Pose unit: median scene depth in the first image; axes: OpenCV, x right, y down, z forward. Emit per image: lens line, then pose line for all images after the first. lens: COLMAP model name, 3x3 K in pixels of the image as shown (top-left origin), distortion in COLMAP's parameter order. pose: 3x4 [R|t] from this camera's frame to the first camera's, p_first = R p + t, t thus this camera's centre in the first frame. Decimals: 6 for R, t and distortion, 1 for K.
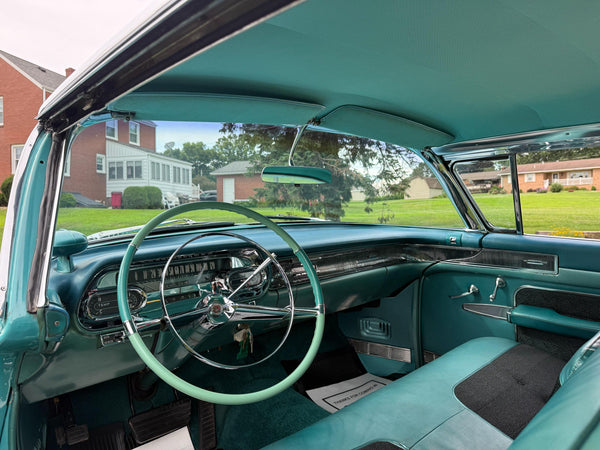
lens RADIAL K [[418.2, 0, 302.1], [0, 418.2, 226.5], [0, 0, 1]] dist [0.091521, -0.133677]
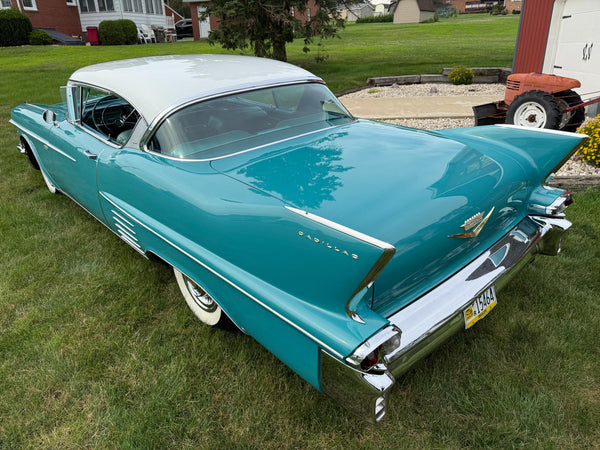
lens RADIAL K [[425.2, 0, 300.9], [0, 425.2, 226.7], [0, 0, 1]] dist [0.002233, -0.011859]
pose [[0.999871, -0.014924, -0.005883, 0.059529], [0.016040, 0.925243, 0.379036, -0.015165], [-0.000213, -0.379081, 0.925363, -0.120694]]
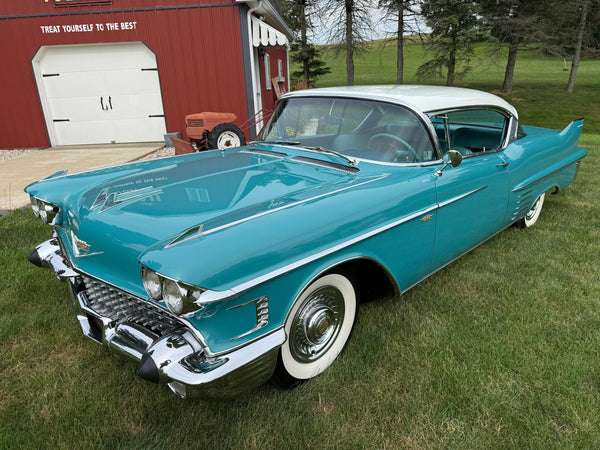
lens RADIAL K [[426.6, 0, 300.5], [0, 426.6, 226.8], [0, 0, 1]] dist [0.003416, -0.013560]
pose [[-0.067954, -0.307455, 0.949133, -0.128764], [0.061385, 0.948241, 0.311561, -0.016261], [-0.995798, 0.079435, -0.045564, 0.073472]]
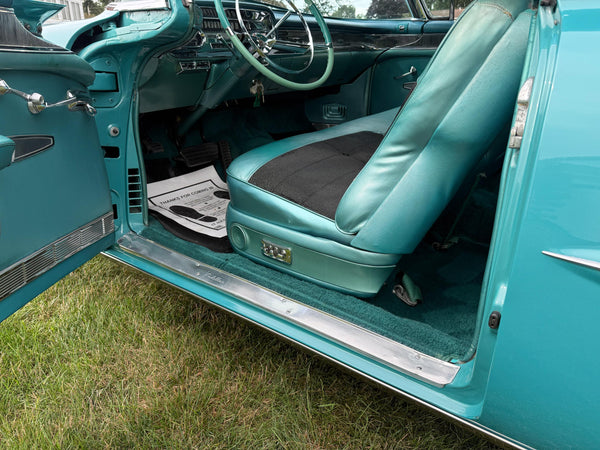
lens RADIAL K [[420.7, 0, 300.0], [0, 420.7, 225.0], [0, 0, 1]] dist [0.050392, -0.074614]
pose [[0.982082, -0.062730, 0.177710, -0.013893], [0.001364, 0.945317, 0.326150, 0.011692], [-0.188452, -0.320063, 0.928464, -0.021304]]
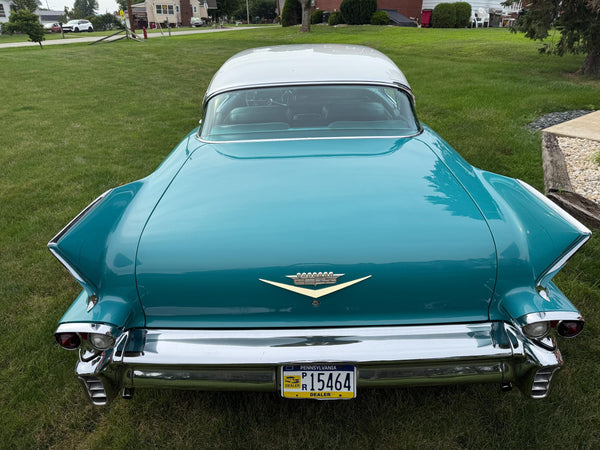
lens RADIAL K [[424.8, 0, 304.0], [0, 424.8, 223.6], [0, 0, 1]] dist [0.002300, -0.002601]
pose [[0.740996, 0.301071, -0.600234, 0.125572], [-0.035679, 0.910248, 0.412524, -0.019530], [0.670561, -0.284263, 0.685232, -0.089666]]
